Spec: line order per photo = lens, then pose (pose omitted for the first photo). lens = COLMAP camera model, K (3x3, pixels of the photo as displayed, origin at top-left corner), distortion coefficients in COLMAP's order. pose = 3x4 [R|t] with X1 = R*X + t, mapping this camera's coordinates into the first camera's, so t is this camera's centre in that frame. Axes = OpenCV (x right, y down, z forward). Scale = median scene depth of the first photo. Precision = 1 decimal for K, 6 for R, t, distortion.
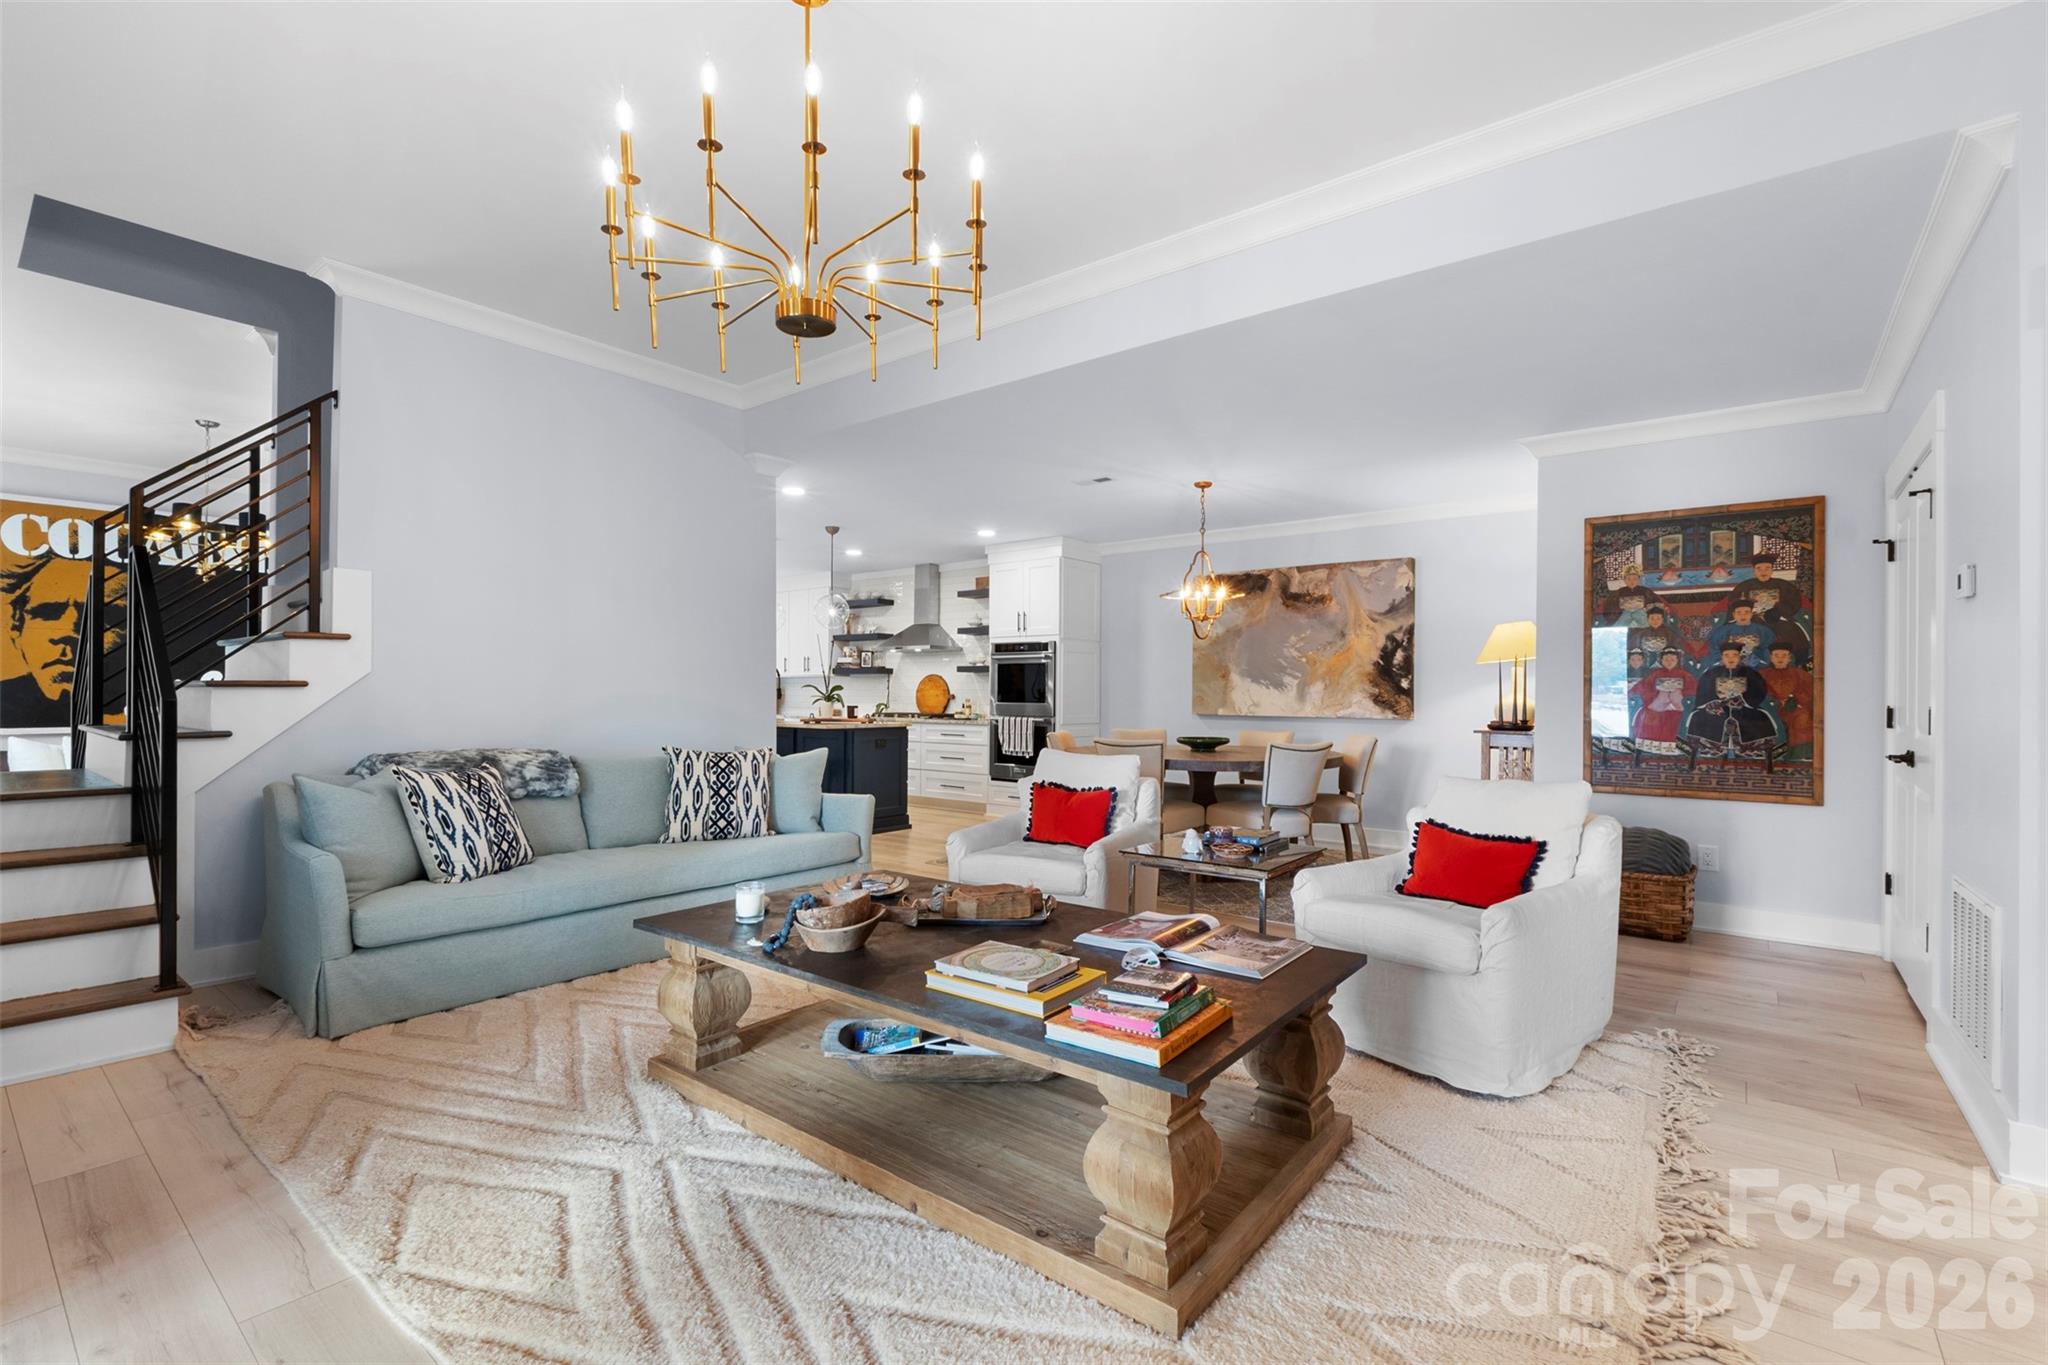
lens RADIAL K [[896.0, 0, 1010.4], [0, 896.0, 695.5], [0, 0, 1]] dist [-0.004373, -0.001403]
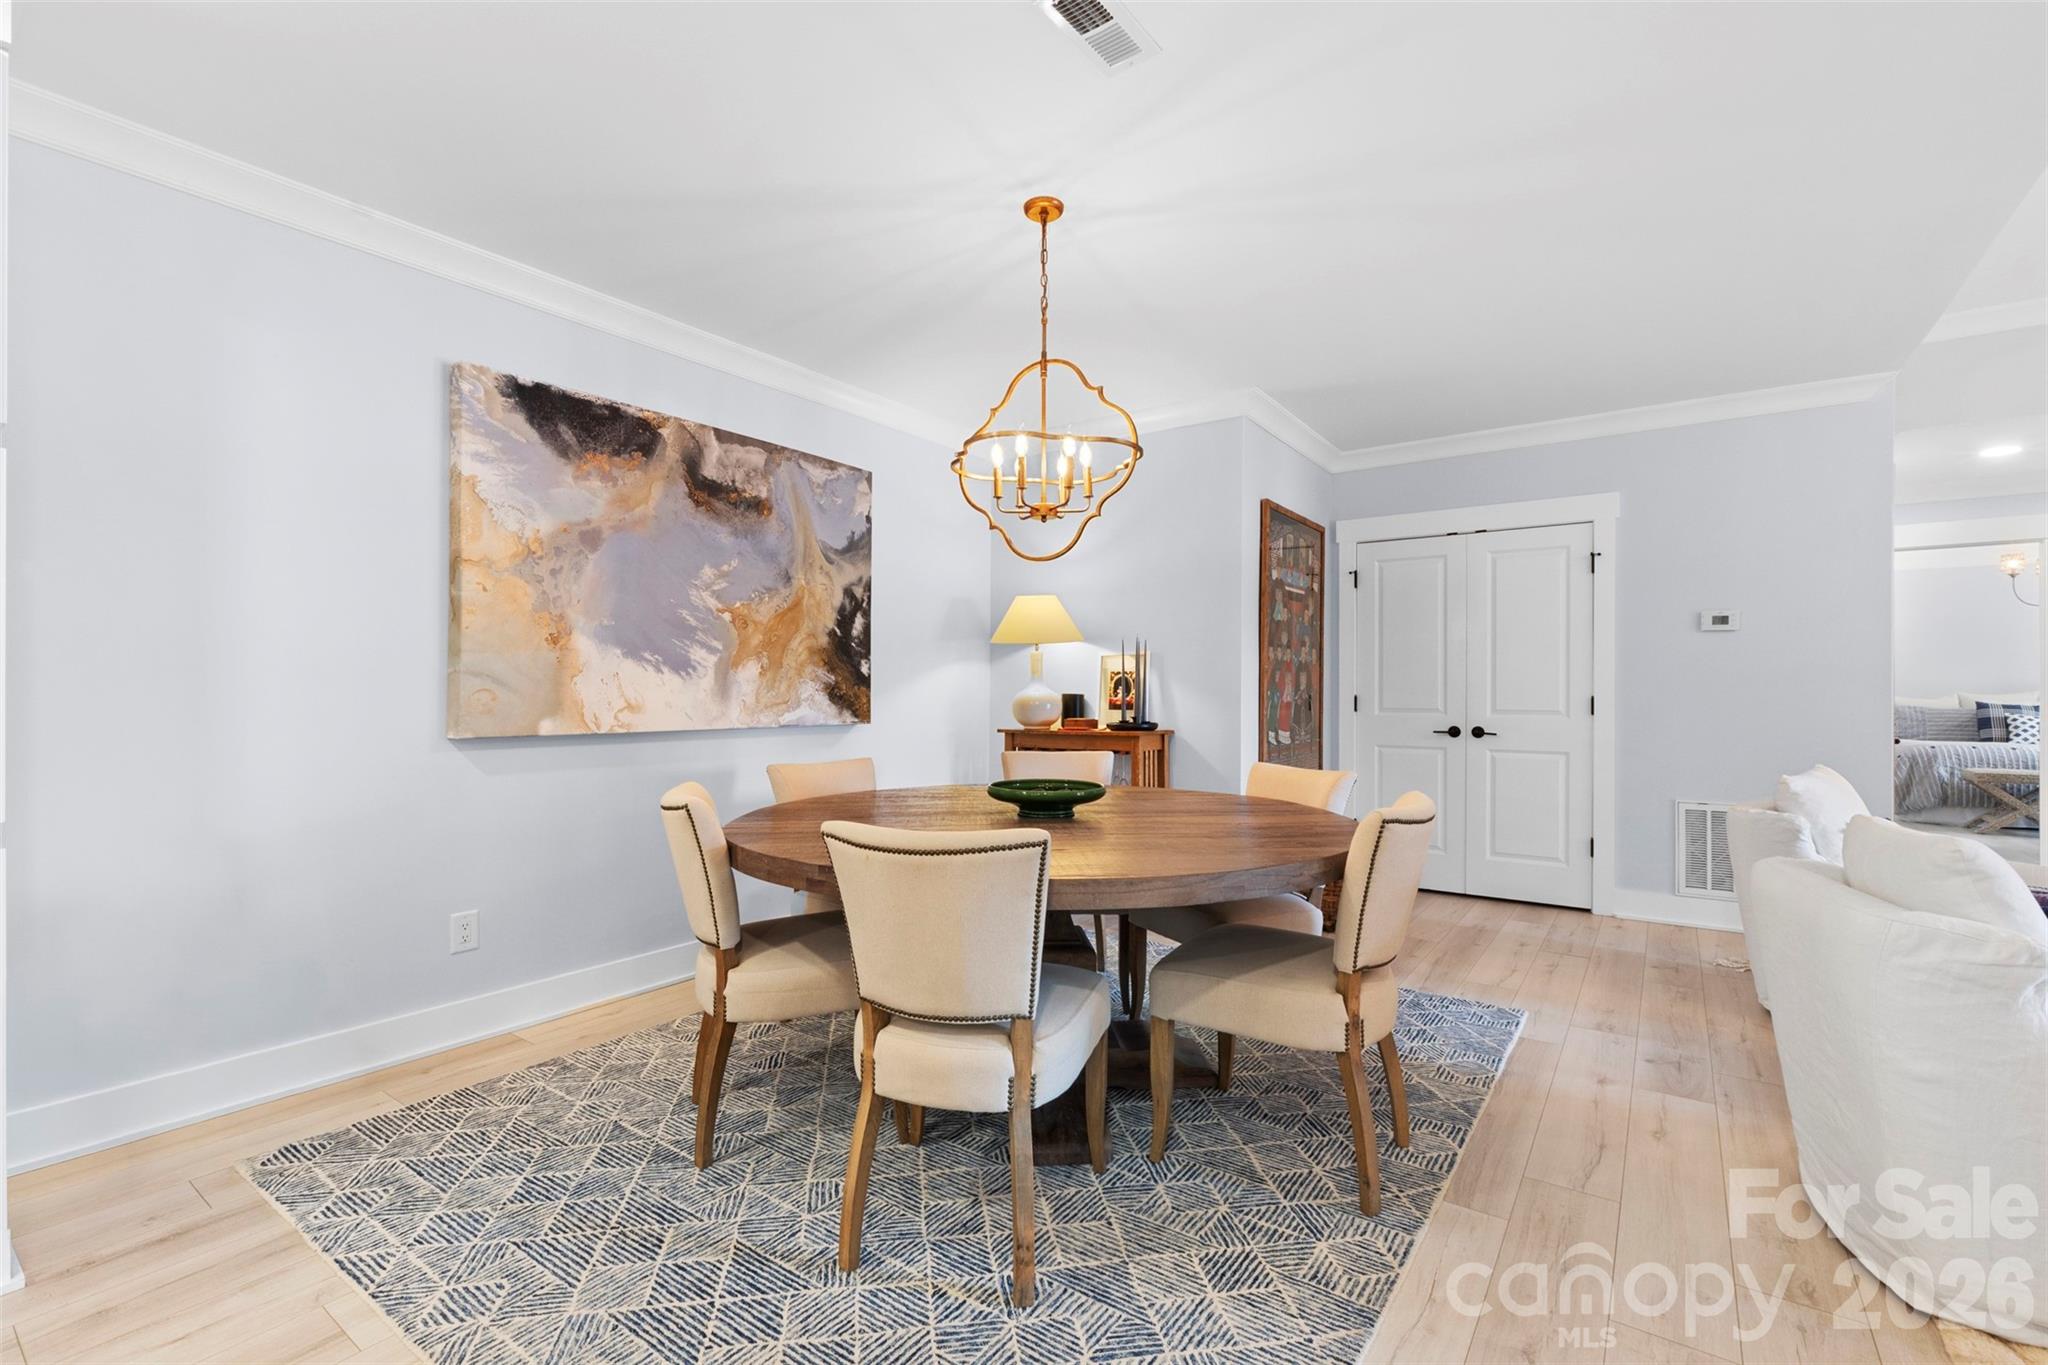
lens RADIAL K [[896.0, 0, 1018.8], [0, 896.0, 689.5], [0, 0, 1]] dist [-0.004373, -0.001403]
pose [[-0.047870, -0.007595, 0.998825, -0.176467], [-0.003343, 0.999967, 0.007443, -0.002573], [-0.998848, -0.002983, -0.047894, 0.809902]]
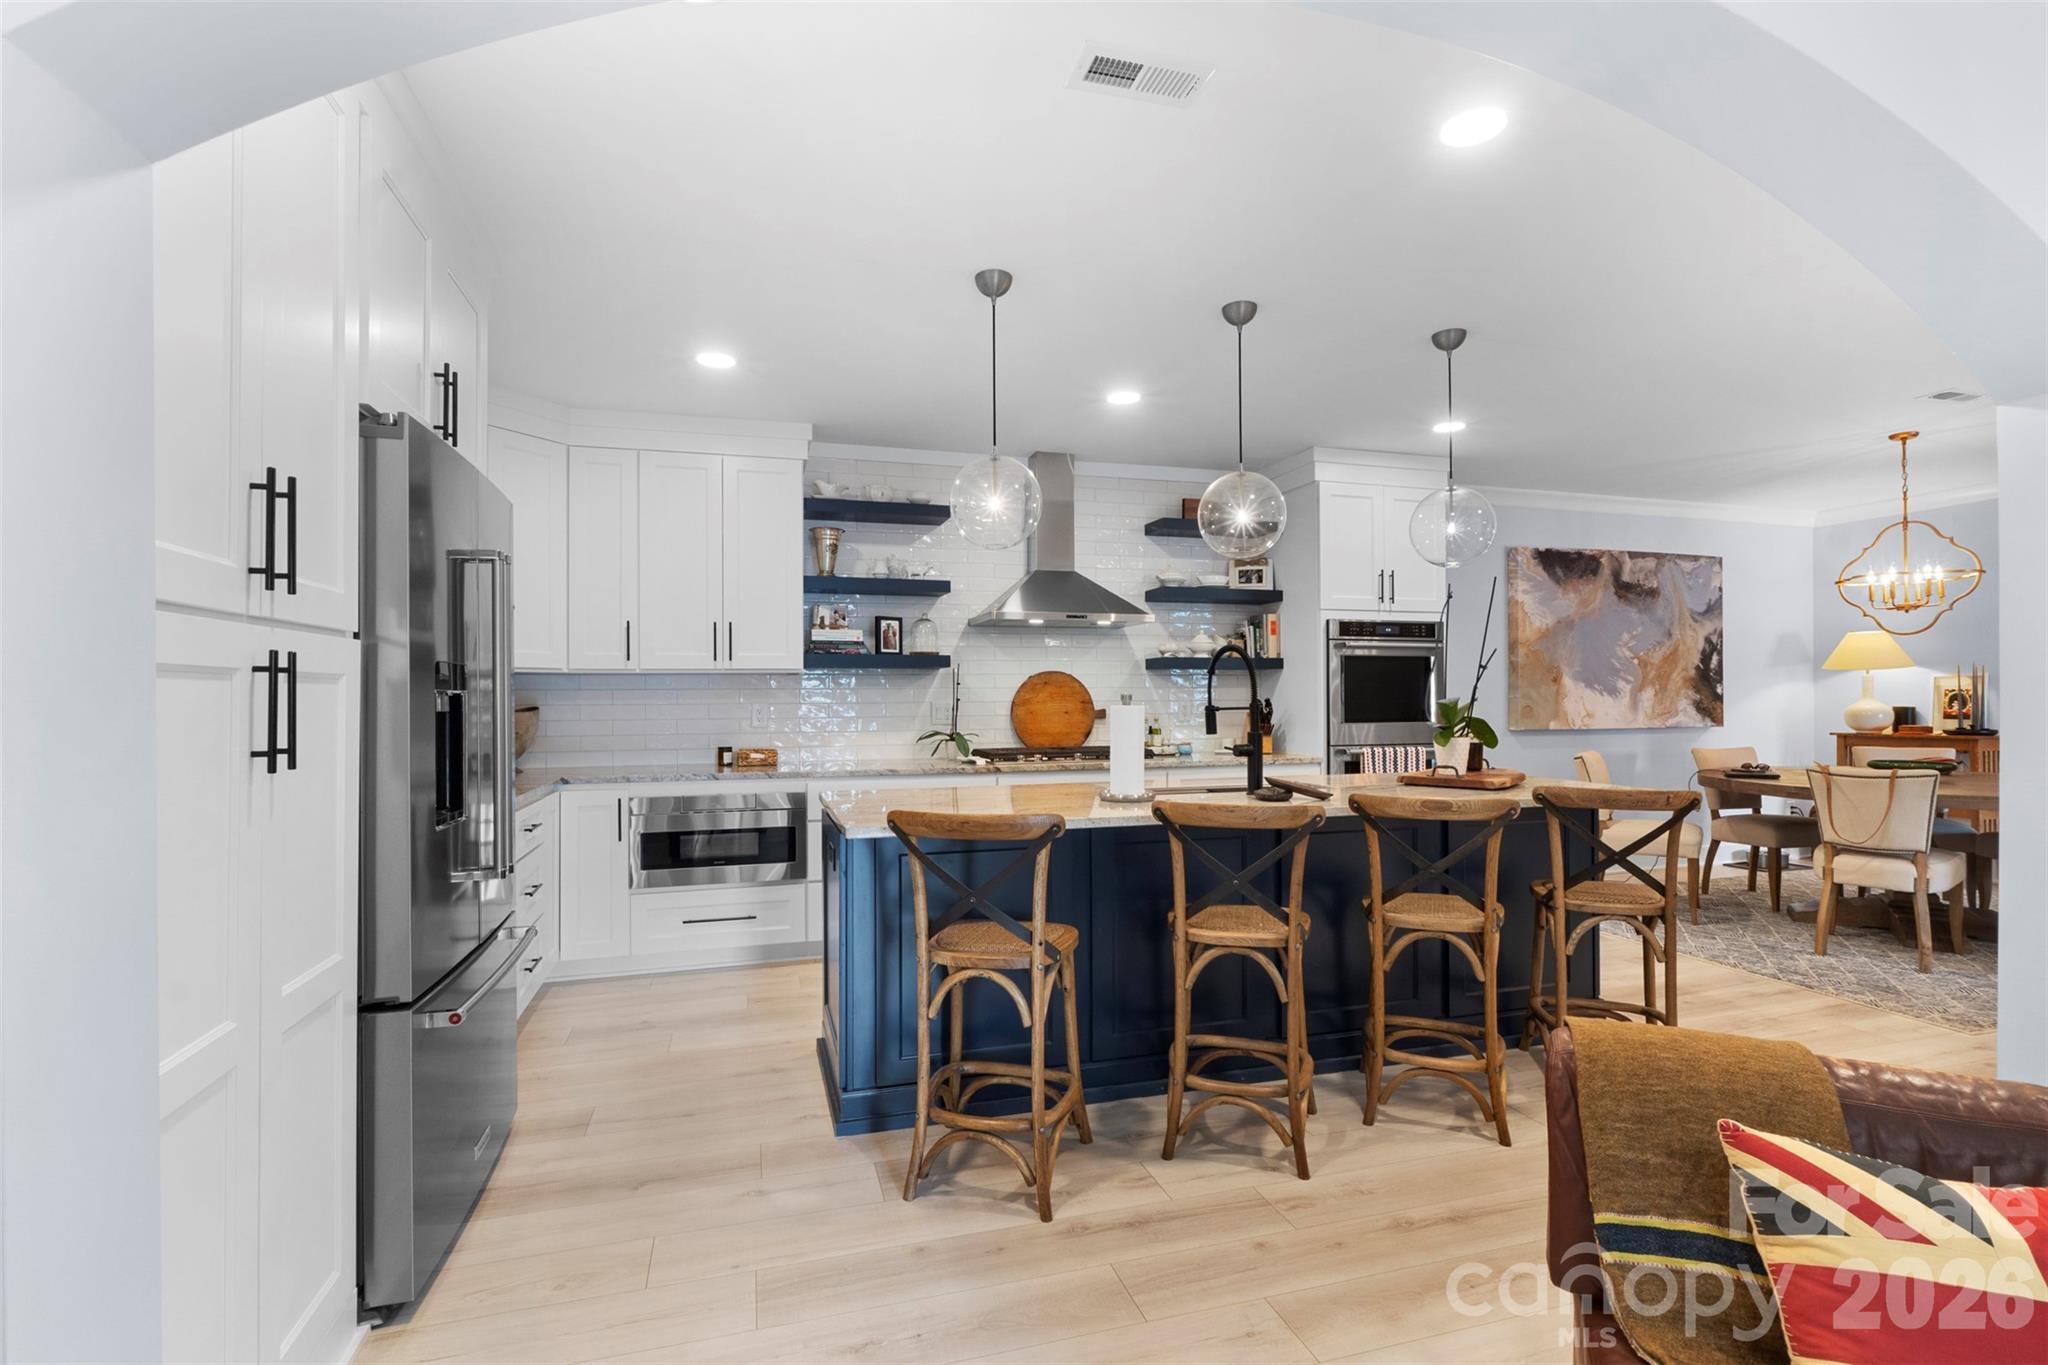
lens RADIAL K [[938.3, 0, 1018.3], [0, 938.3, 684.1], [0, 0, 1]] dist [-0.007580, -0.000315]
pose [[0.567832, -0.001778, 0.823142, -0.698579], [0.007886, 0.999964, -0.003280, -0.018714], [-0.823106, 0.008354, 0.567826, 0.922684]]
